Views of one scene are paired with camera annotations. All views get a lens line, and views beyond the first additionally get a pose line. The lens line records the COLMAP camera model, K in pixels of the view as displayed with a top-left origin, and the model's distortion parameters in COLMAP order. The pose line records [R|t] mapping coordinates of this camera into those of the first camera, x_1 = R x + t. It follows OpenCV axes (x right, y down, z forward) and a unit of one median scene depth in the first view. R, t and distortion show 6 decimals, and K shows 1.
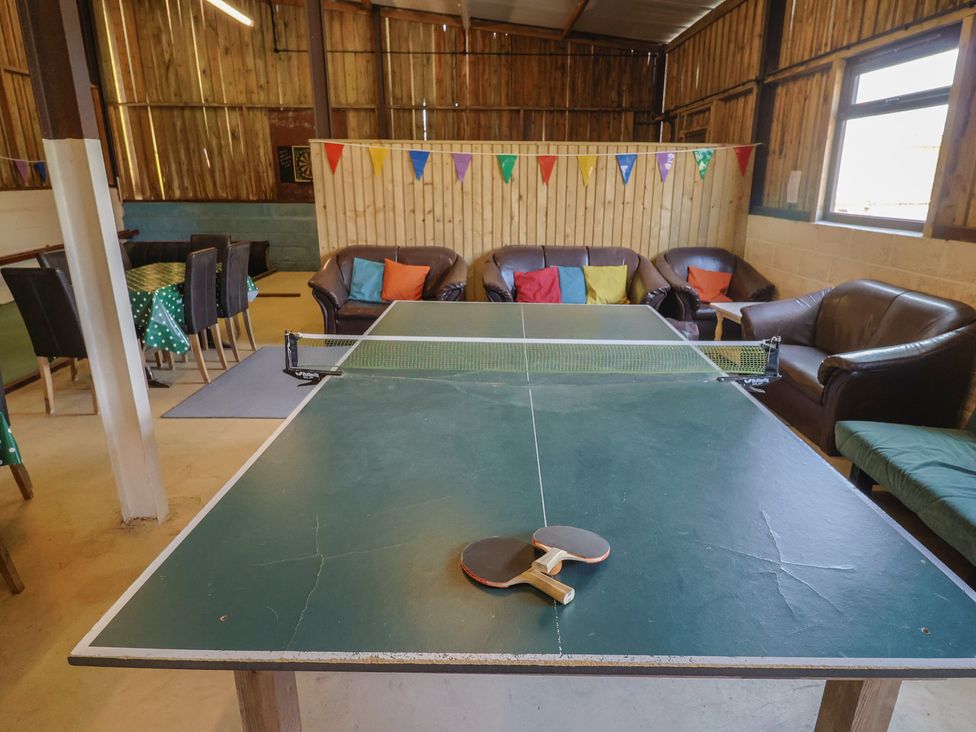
lens RADIAL K [[590.8, 0, 490.4], [0, 590.8, 368.7], [0, 0, 1]] dist [0.001793, -0.016039]
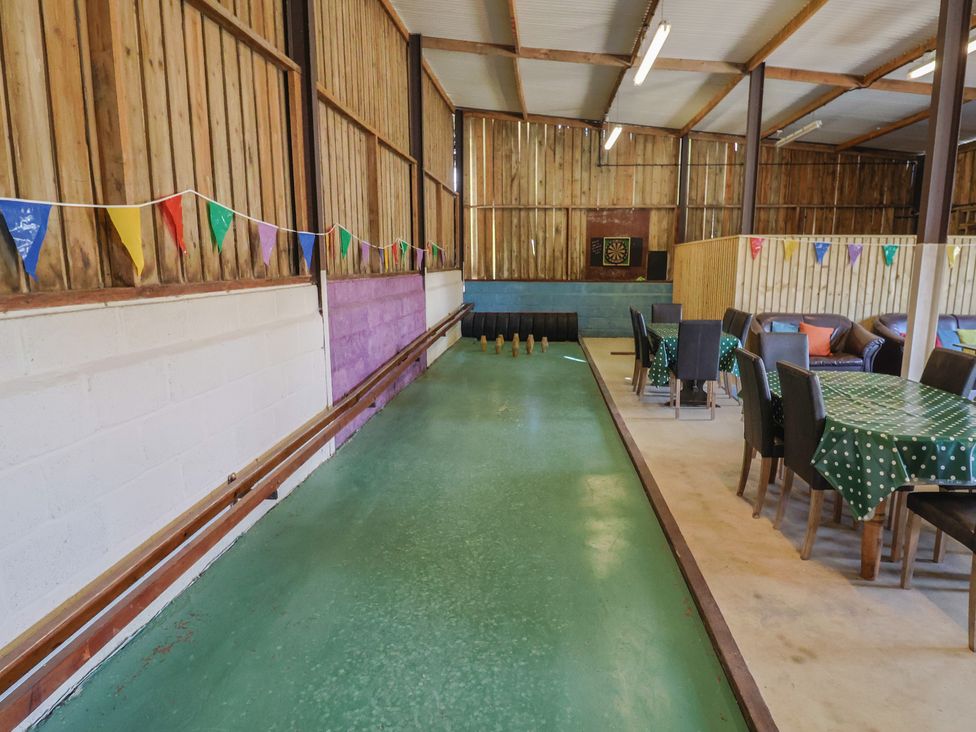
lens RADIAL K [[590.8, 0, 492.3], [0, 590.8, 366.1], [0, 0, 1]] dist [0.001793, -0.016039]
pose [[0.993789, 0.015294, -0.110229, -0.437062], [-0.030178, 0.990433, -0.134656, 0.066277], [0.107115, 0.137146, 0.984742, -0.215286]]
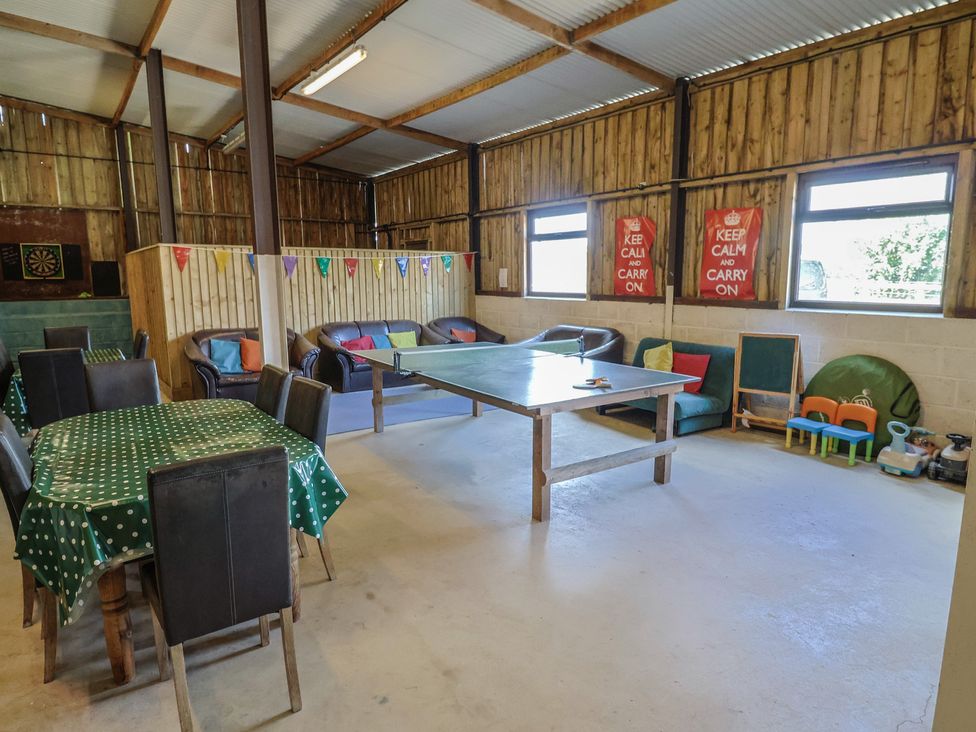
lens RADIAL K [[590.8, 0, 508.7], [0, 590.8, 362.8], [0, 0, 1]] dist [0.001793, -0.016039]
pose [[0.804813, -0.094725, 0.585921, -0.279098], [0.186563, 0.977520, -0.098227, 0.055104], [-0.563445, 0.188366, 0.804393, -0.180528]]
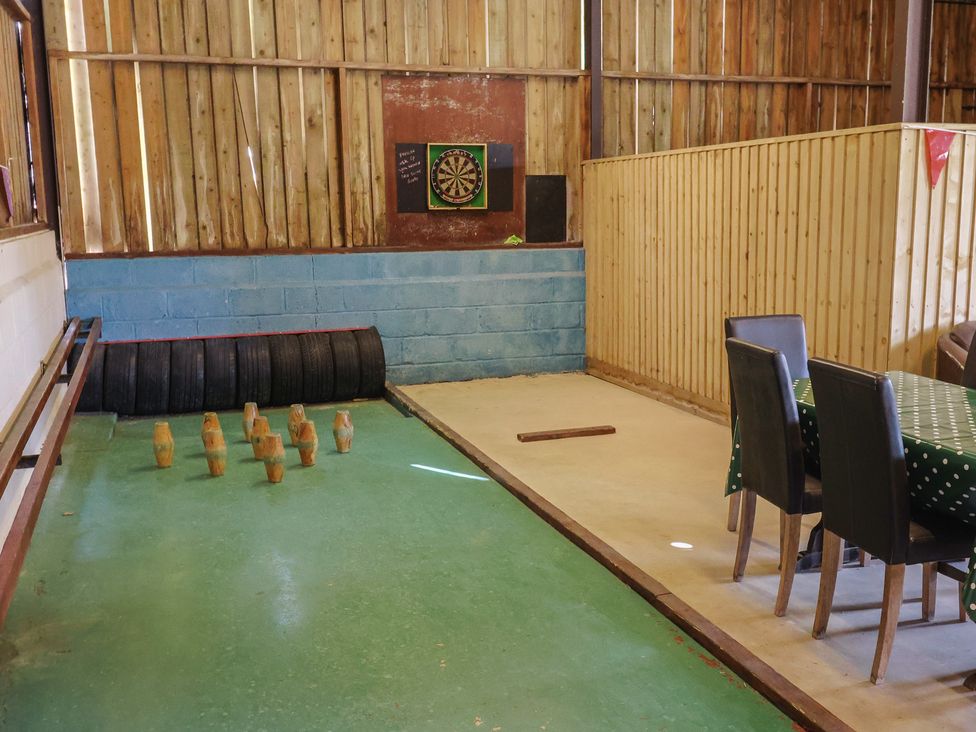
lens RADIAL K [[1009.2, 0, 504.2], [0, 1009.2, 363.0], [0, 0, 1]] dist [0.011813, 0.000000]
pose [[0.955068, -0.063276, 0.289554, -0.549186], [0.106970, 0.984688, -0.137649, -0.062108], [-0.276410, 0.162438, 0.947212, 0.184875]]
